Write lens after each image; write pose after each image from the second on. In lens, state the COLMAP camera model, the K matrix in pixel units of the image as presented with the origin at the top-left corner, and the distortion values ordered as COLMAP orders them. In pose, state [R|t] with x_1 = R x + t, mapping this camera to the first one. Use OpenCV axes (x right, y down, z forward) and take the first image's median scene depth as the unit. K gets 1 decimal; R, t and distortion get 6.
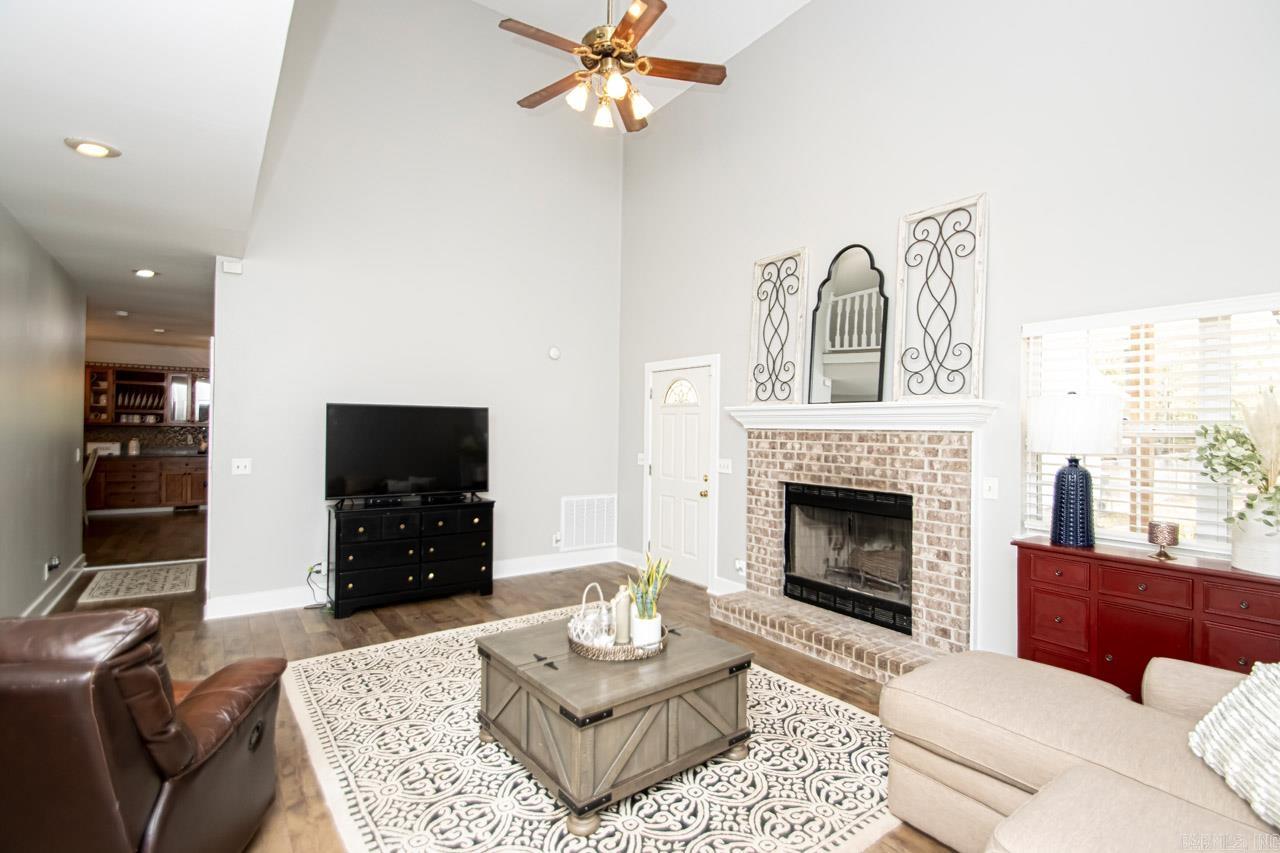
lens RADIAL K [[594.0, 0, 644.9], [0, 594.0, 424.6], [0, 0, 1]] dist [0.000328, -0.012912]
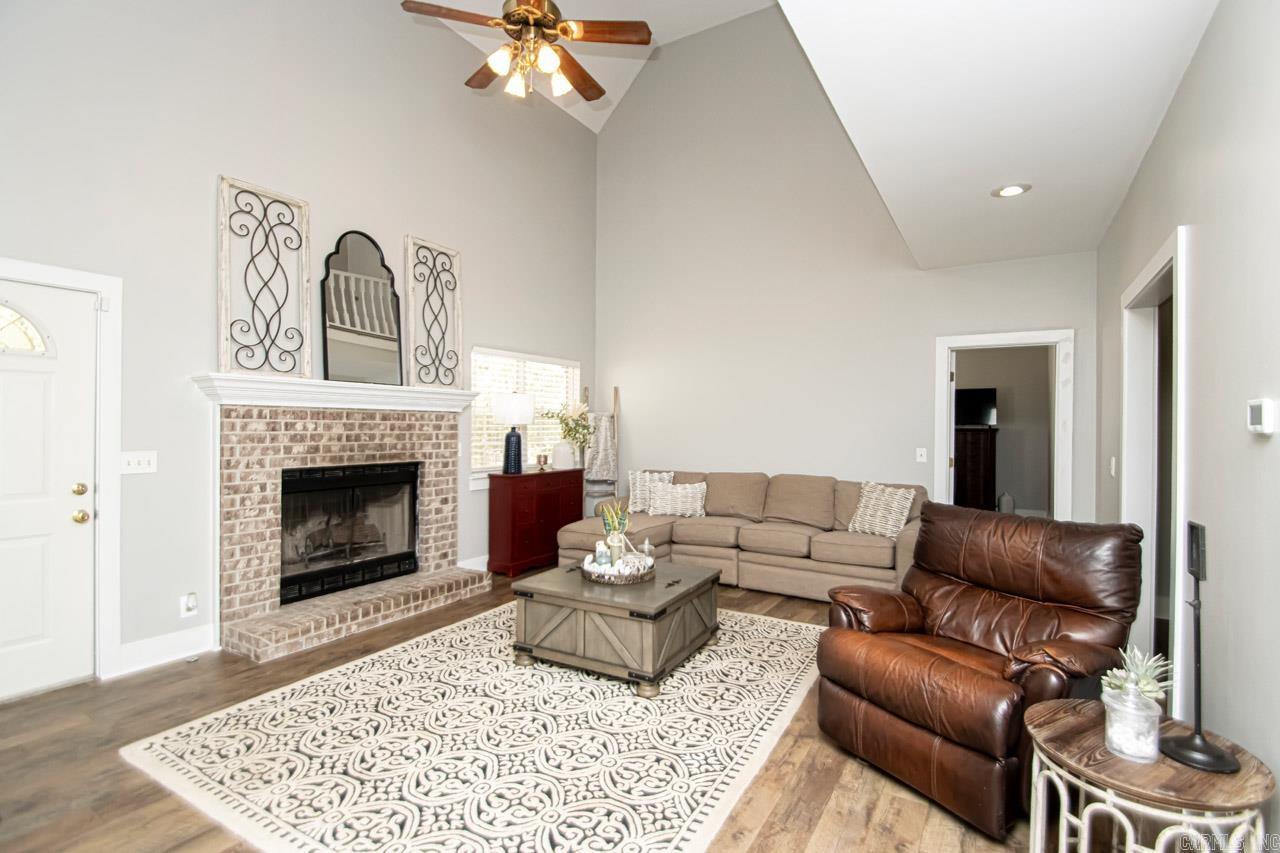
lens RADIAL K [[591.8, 0, 660.5], [0, 591.8, 426.7], [0, 0, 1]] dist [-0.000020, -0.000626]
pose [[-0.408073, -0.023041, 0.912659, -0.836168], [-0.024751, 0.999593, 0.014169, 0.011876], [-0.912614, -0.016807, -0.408477, 0.955474]]
